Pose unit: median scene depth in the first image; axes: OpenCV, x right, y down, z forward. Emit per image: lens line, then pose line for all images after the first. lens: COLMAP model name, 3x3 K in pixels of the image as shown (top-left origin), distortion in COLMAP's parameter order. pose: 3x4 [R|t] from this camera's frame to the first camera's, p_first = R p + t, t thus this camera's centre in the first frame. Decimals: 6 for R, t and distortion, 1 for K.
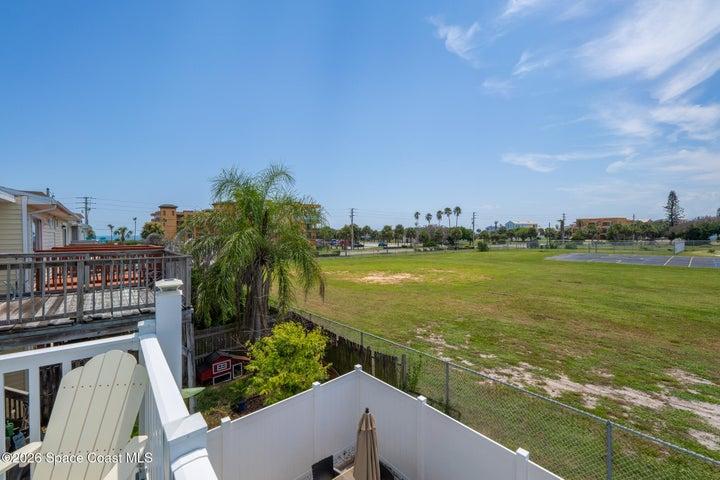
lens RADIAL K [[305.6, 0, 355.0], [0, 305.6, 236.0], [0, 0, 1]] dist [0.002496, 0.000083]
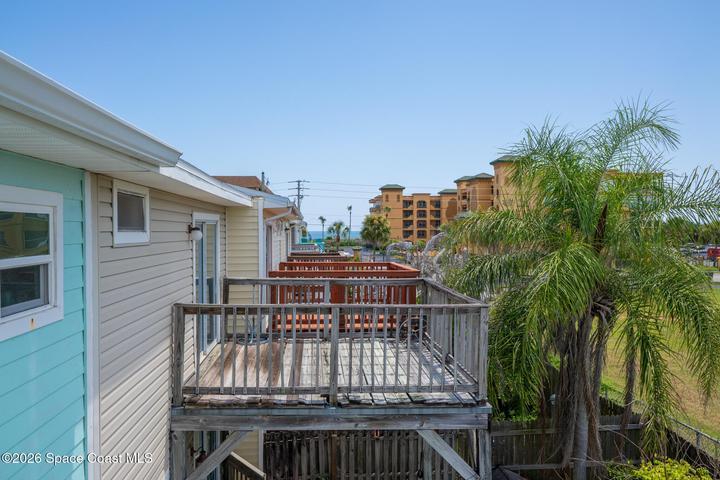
lens RADIAL K [[545.5, 0, 336.5], [0, 545.5, 241.3], [0, 0, 1]] dist [0.005294, 0.001823]
pose [[0.802200, 0.023253, -0.596602, -0.154860], [-0.014203, 0.999702, 0.019868, -0.049894], [0.596886, -0.007464, 0.802291, 0.071439]]
